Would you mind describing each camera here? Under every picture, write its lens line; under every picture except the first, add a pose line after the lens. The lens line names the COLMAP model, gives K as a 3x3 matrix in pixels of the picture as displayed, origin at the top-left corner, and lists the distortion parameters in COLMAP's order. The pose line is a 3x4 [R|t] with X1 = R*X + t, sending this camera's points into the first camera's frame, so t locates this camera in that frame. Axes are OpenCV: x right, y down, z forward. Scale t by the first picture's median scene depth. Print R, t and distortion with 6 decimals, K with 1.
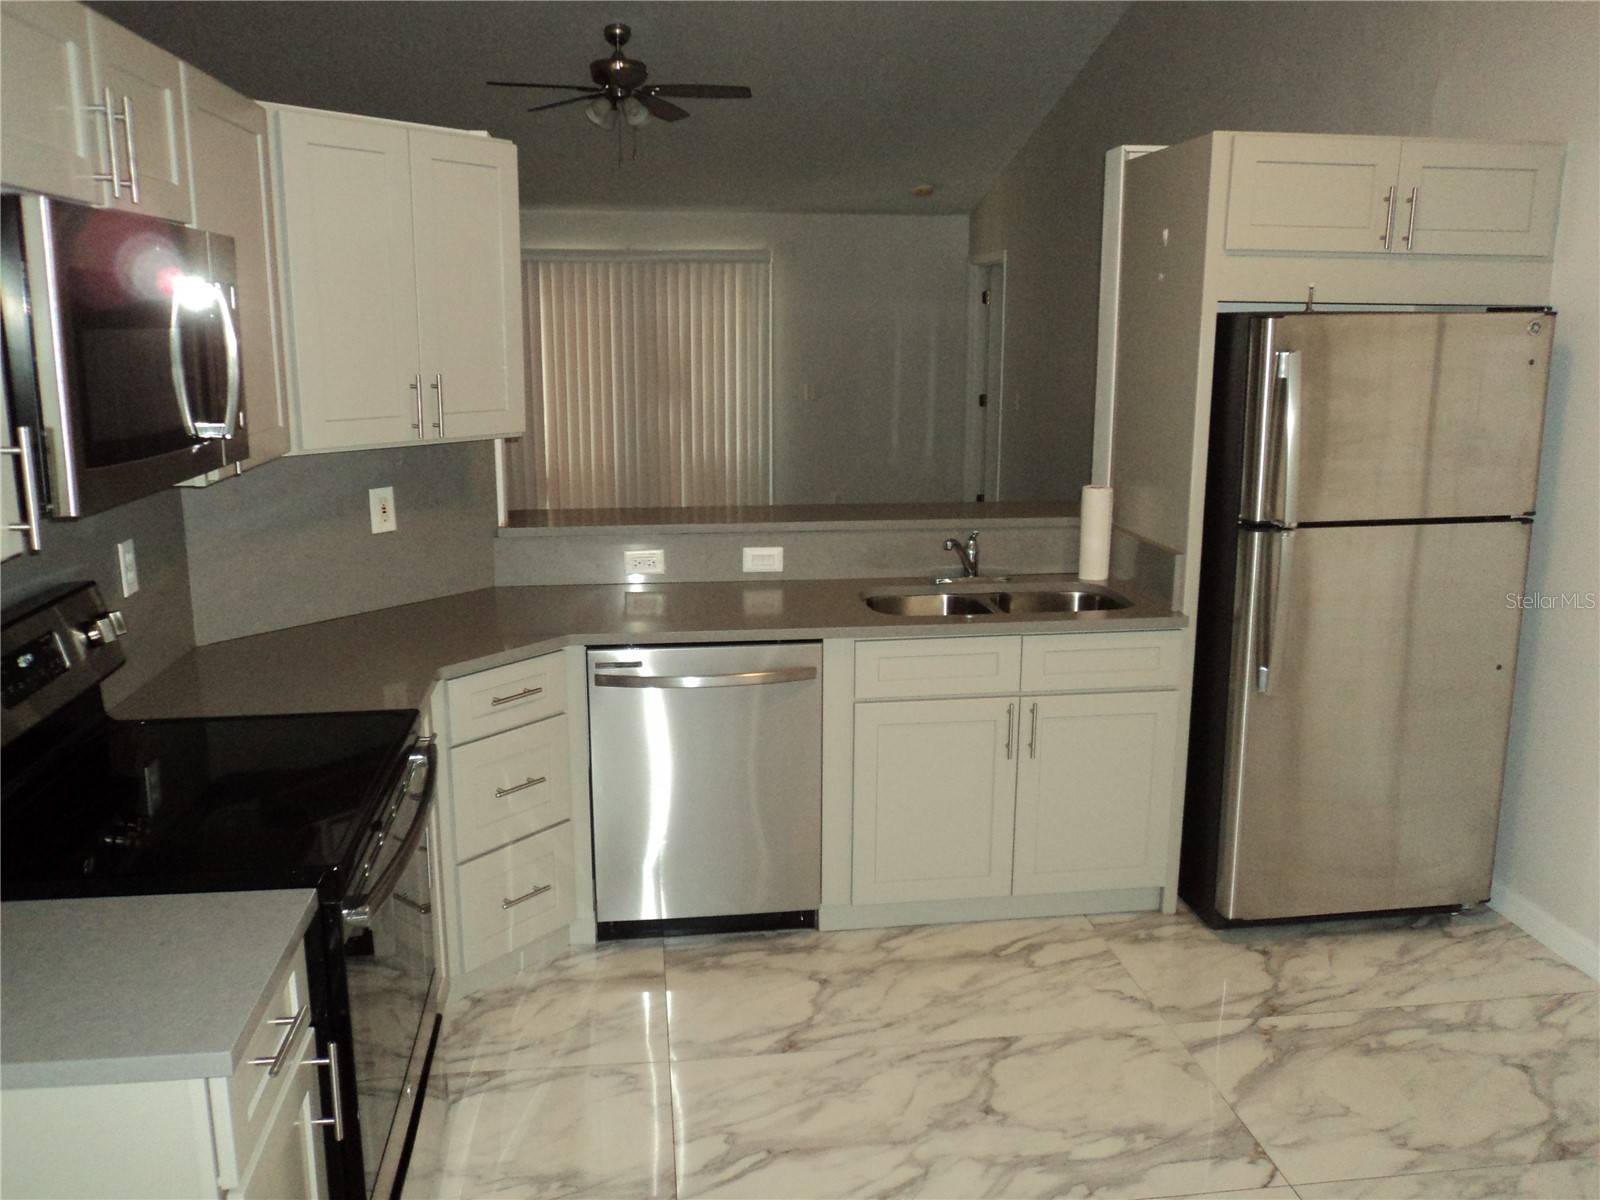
lens RADIAL K [[1296.2, 0, 800.0], [0, 1296.2, 600.0], [0, 0, 1]] dist [-0.009407, -0.002092]
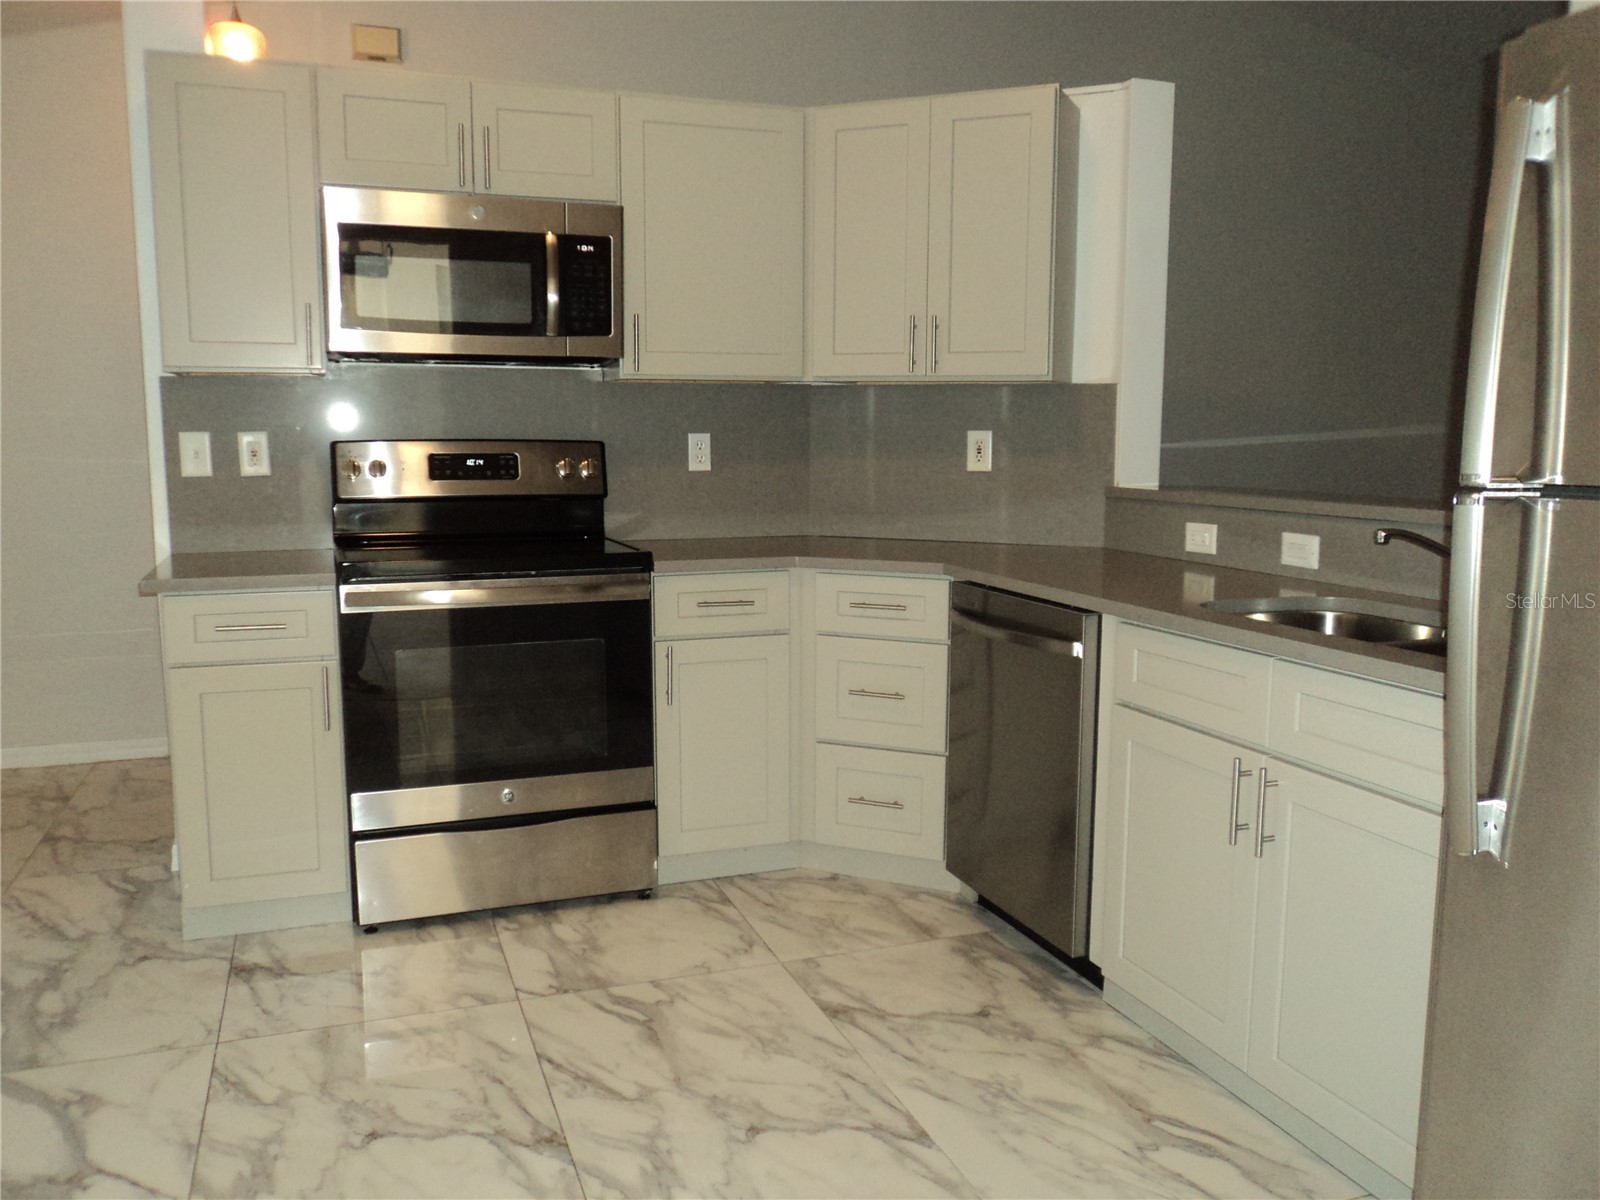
lens RADIAL K [[1296.2, 0, 800.0], [0, 1296.2, 600.0], [0, 0, 1]] dist [-0.009407, -0.002092]
pose [[0.212335, 0.124492, -0.969235, 0.751056], [-0.208635, 0.974757, 0.079495, -0.002473], [0.954665, 0.185337, 0.232949, 0.644361]]
